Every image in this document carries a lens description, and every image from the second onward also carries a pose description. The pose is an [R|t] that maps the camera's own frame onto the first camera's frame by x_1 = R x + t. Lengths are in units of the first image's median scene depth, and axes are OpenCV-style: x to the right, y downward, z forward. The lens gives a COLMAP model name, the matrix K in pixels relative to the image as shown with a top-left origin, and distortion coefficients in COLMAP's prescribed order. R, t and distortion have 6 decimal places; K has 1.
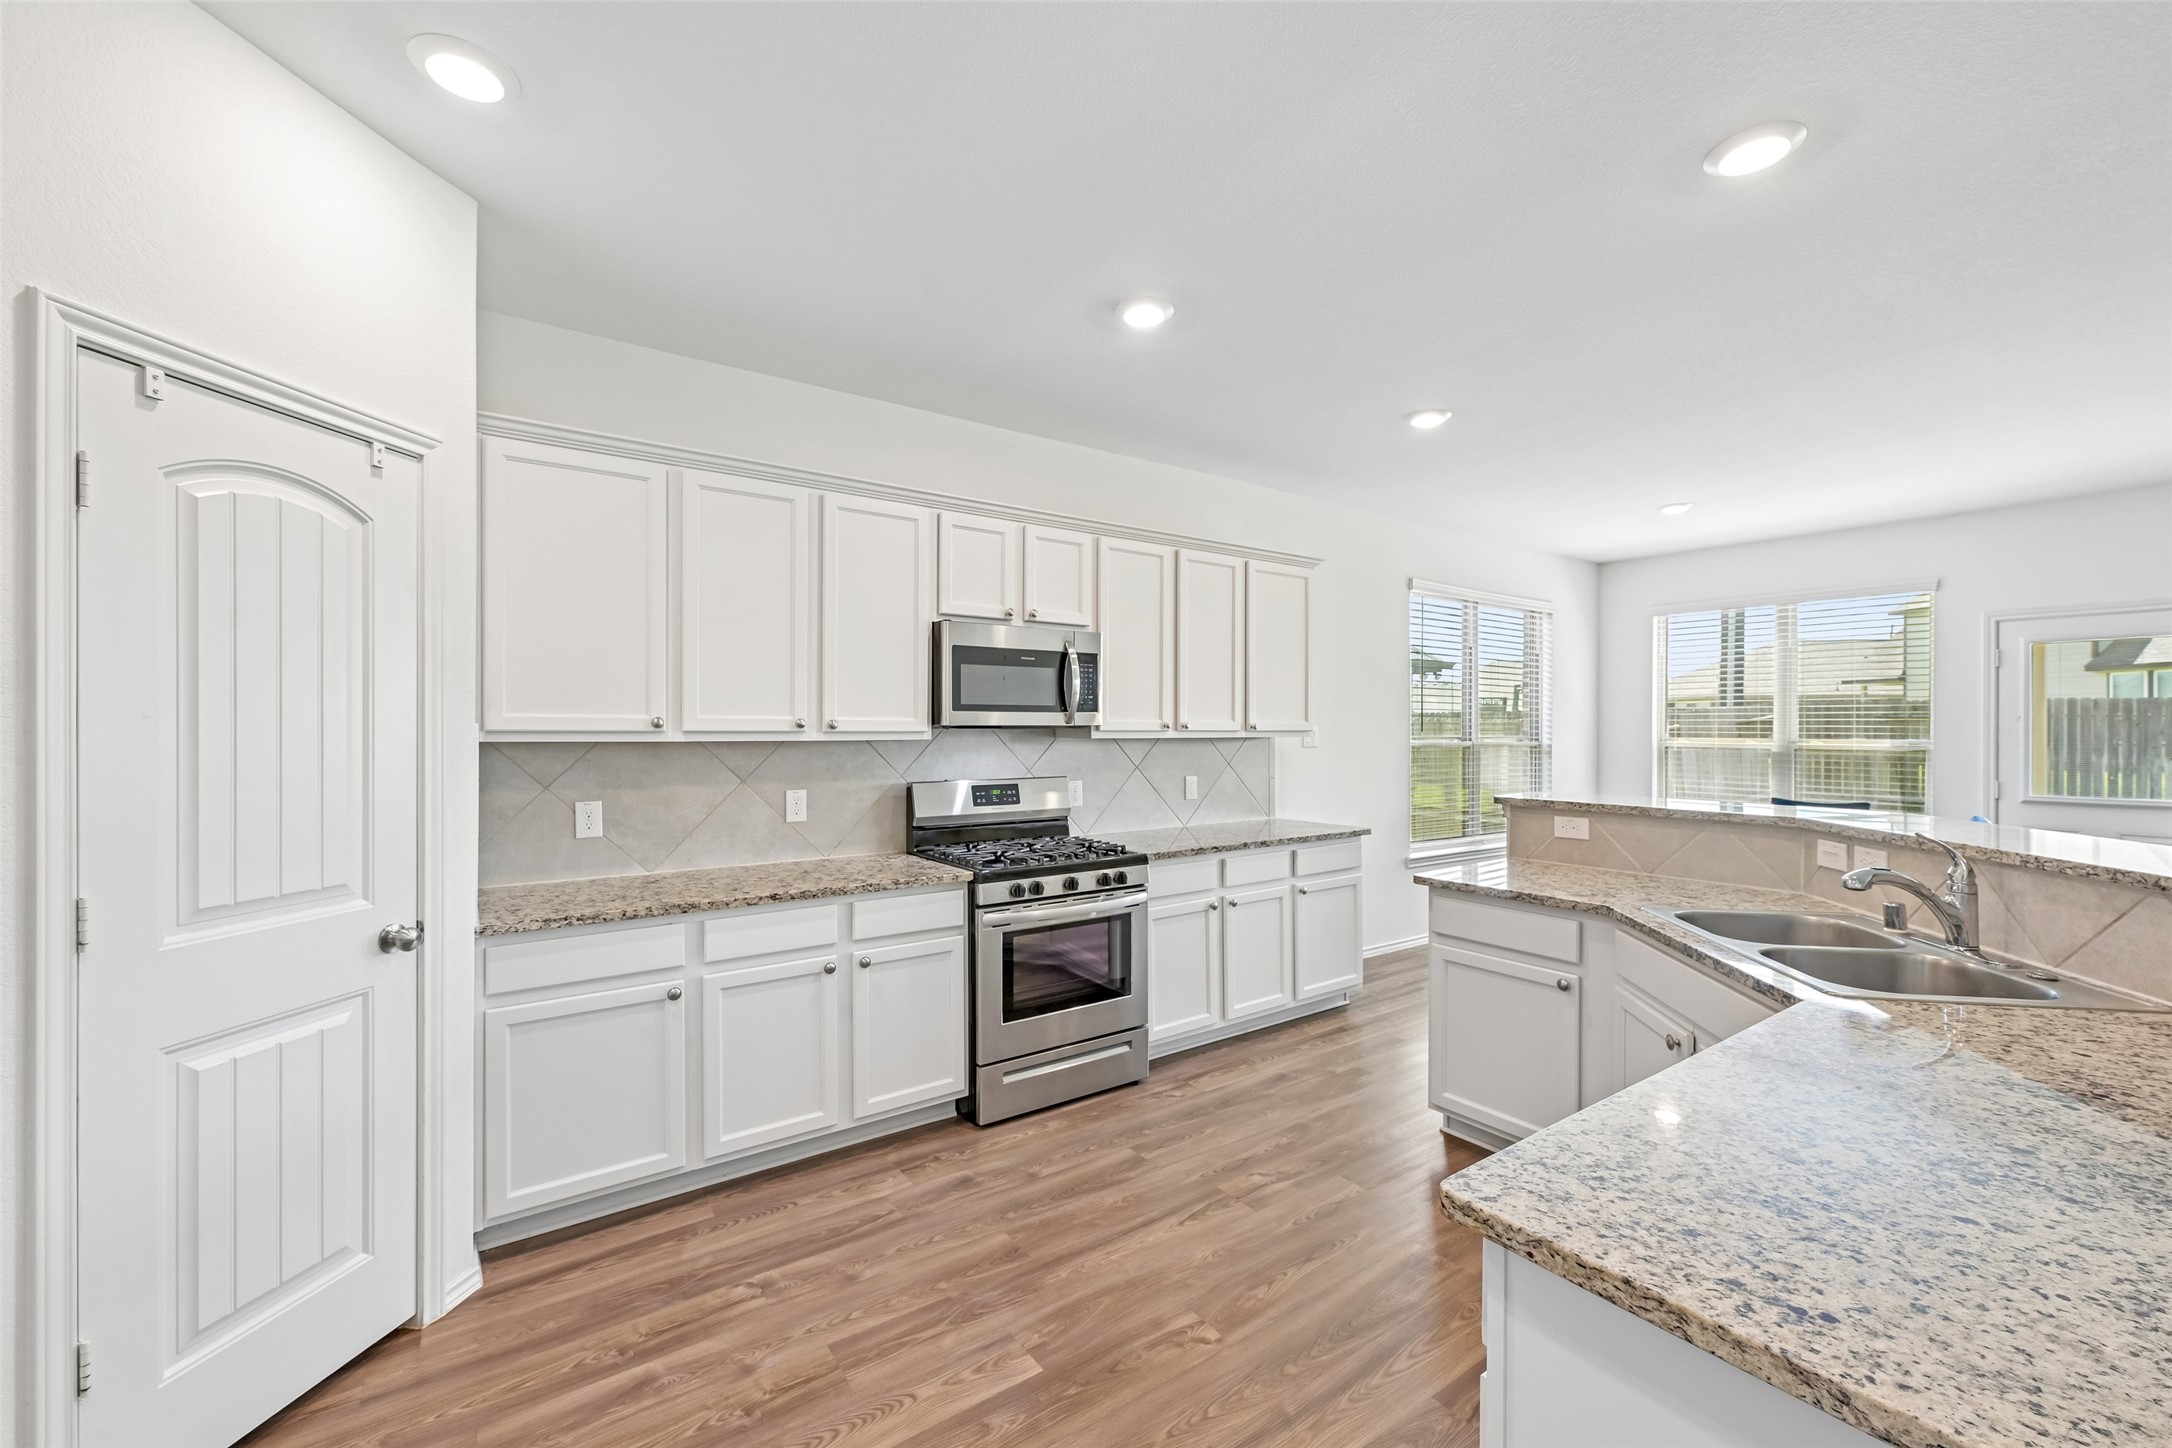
lens RADIAL K [[876.0, 0, 1086.0], [0, 876.0, 724.0], [0, 0, 1]] dist [-0.001892, -0.000322]
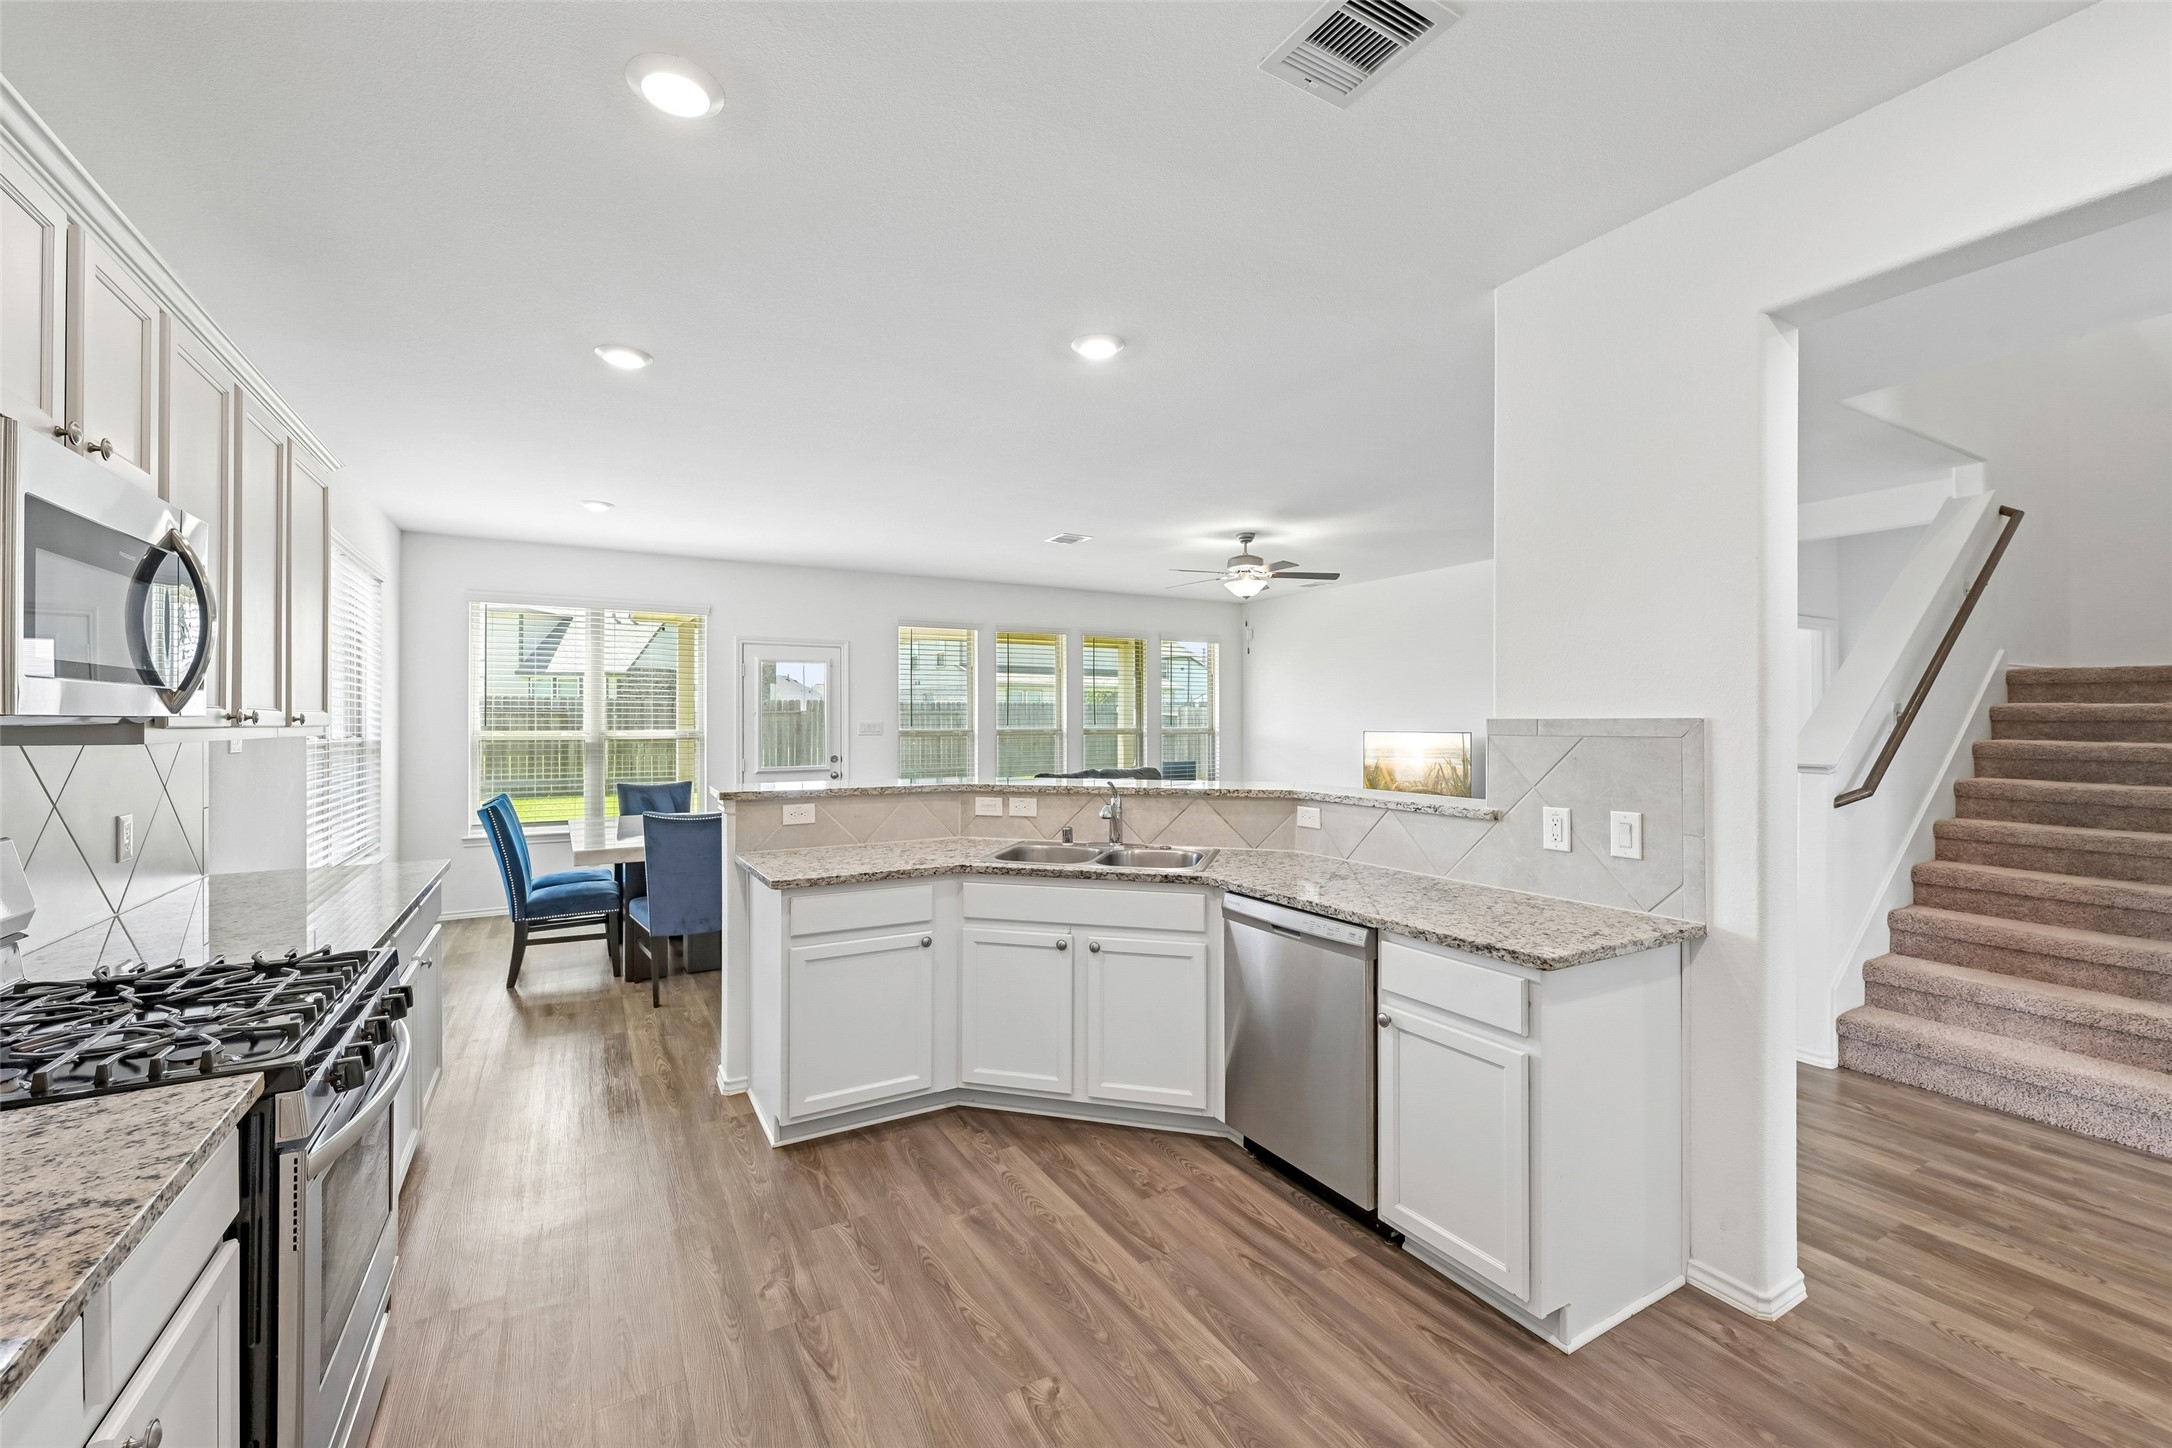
lens RADIAL K [[884.9, 0, 1085.4], [0, 884.9, 716.9], [0, 0, 1]] dist [0.000492, -0.000079]
pose [[0.085746, 0.003081, 0.996312, -0.705314], [-0.003404, 0.999990, -0.002799, 0.002349], [-0.996311, -0.003152, 0.085756, 0.800036]]
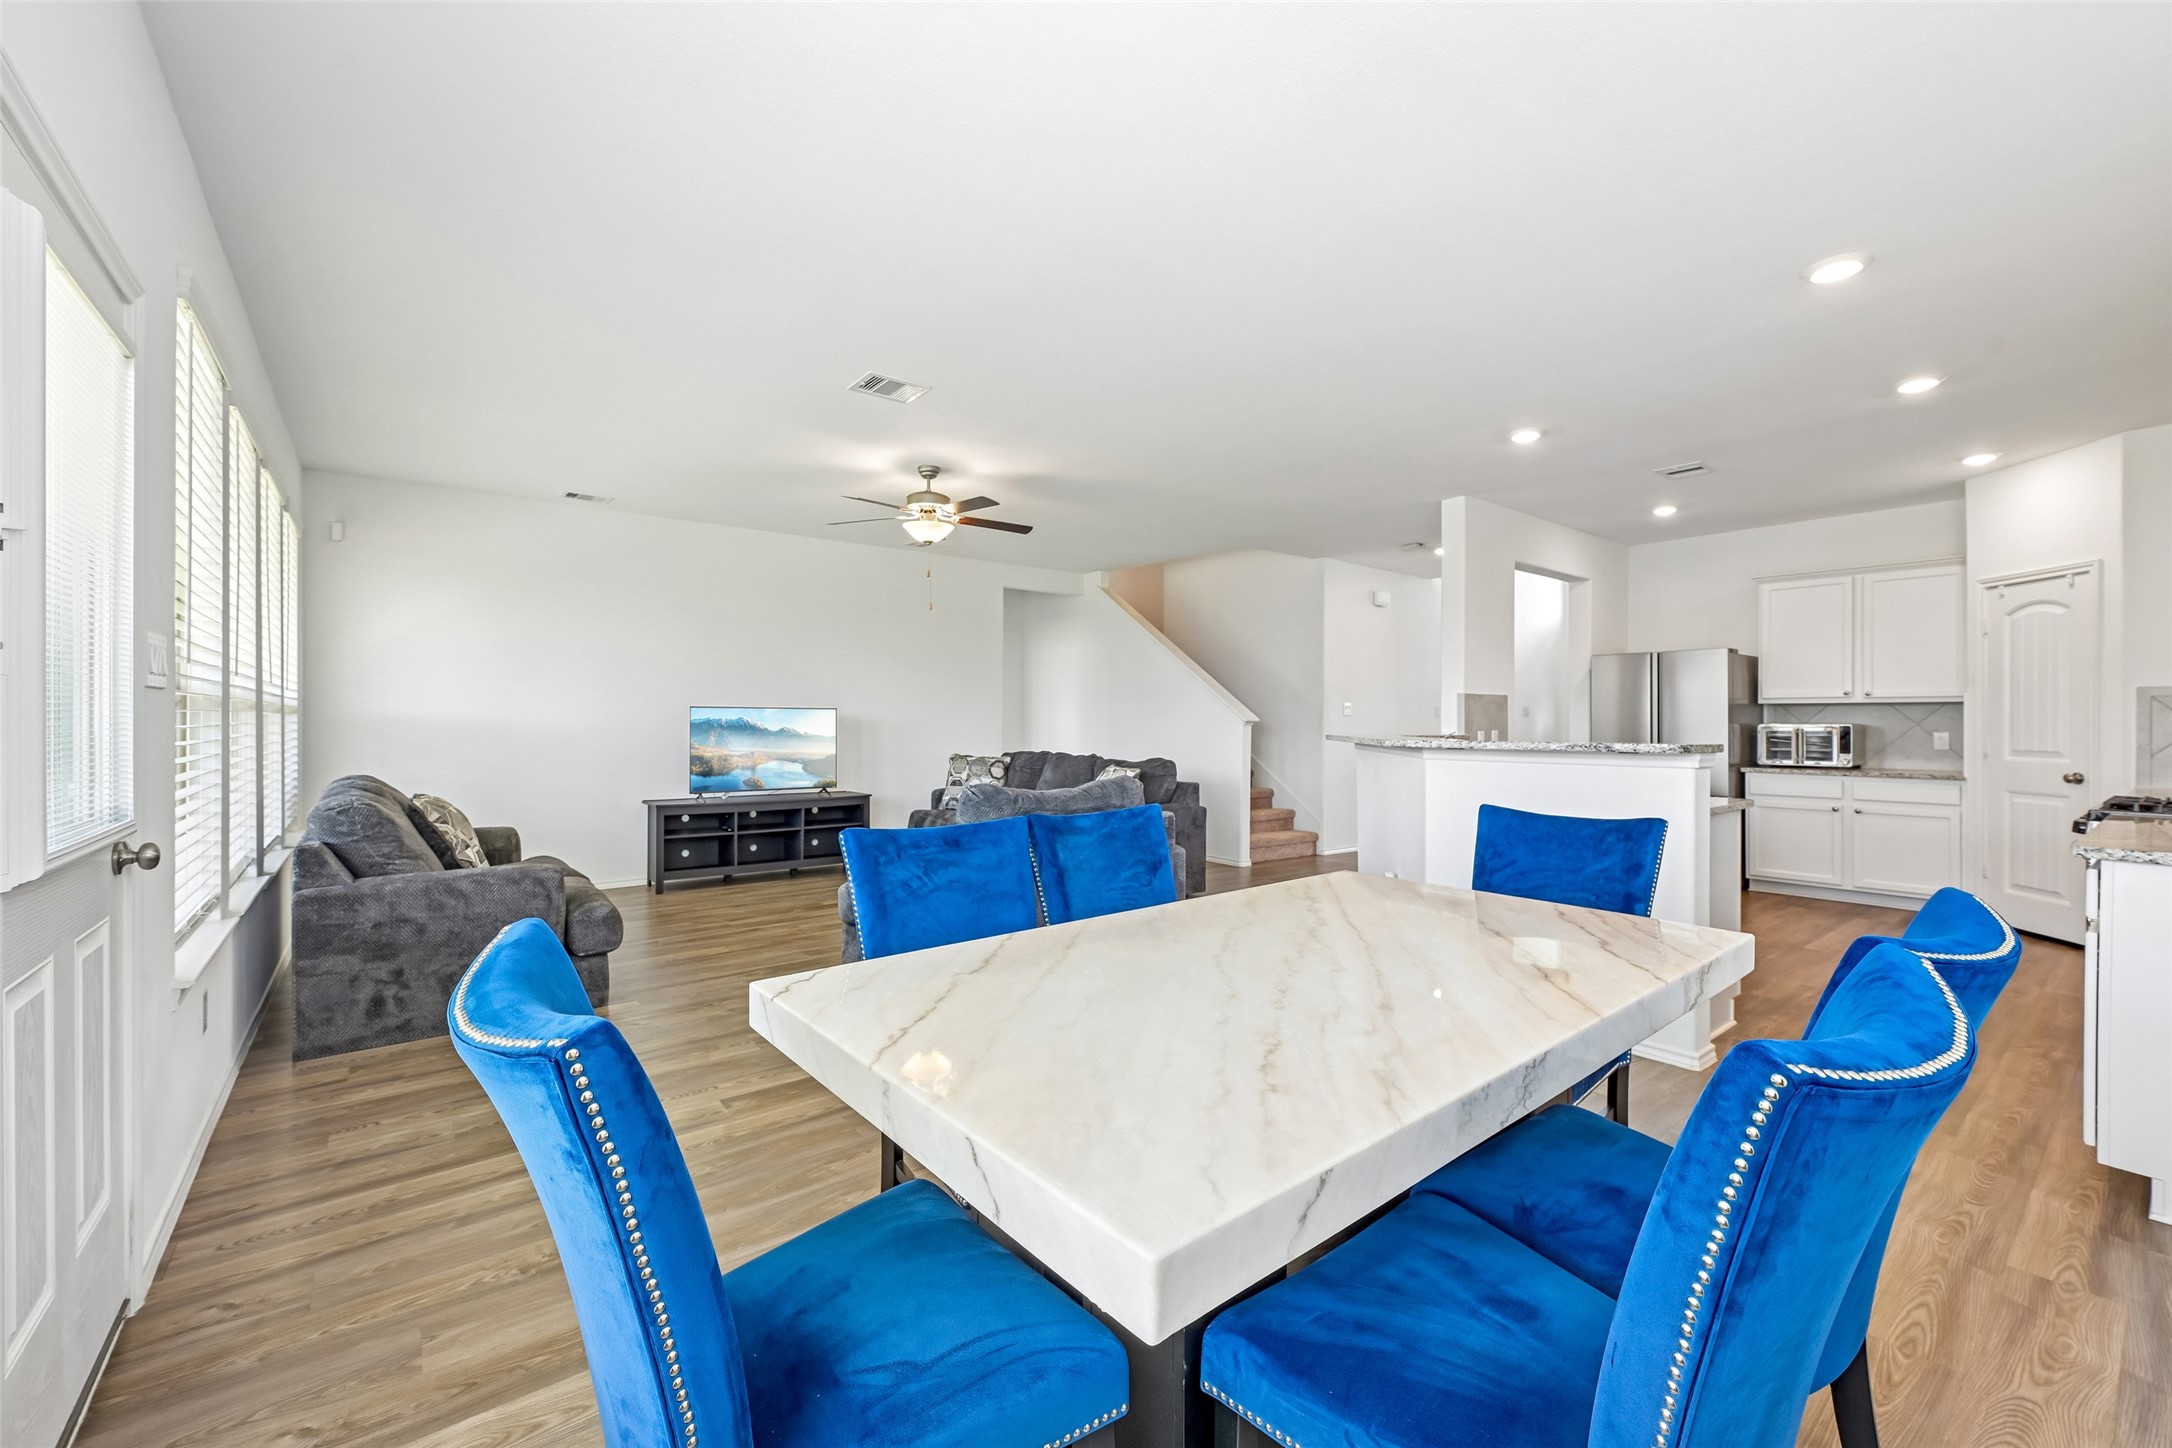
lens RADIAL K [[876.0, 0, 1086.0], [0, 876.0, 724.0], [0, 0, 1]] dist [-0.001892, -0.000322]
pose [[-0.998135, -0.003747, -0.060926, 1.839314], [-0.003676, 0.999992, -0.001278, 0.097686], [0.060930, -0.001051, -0.998141, 2.878638]]
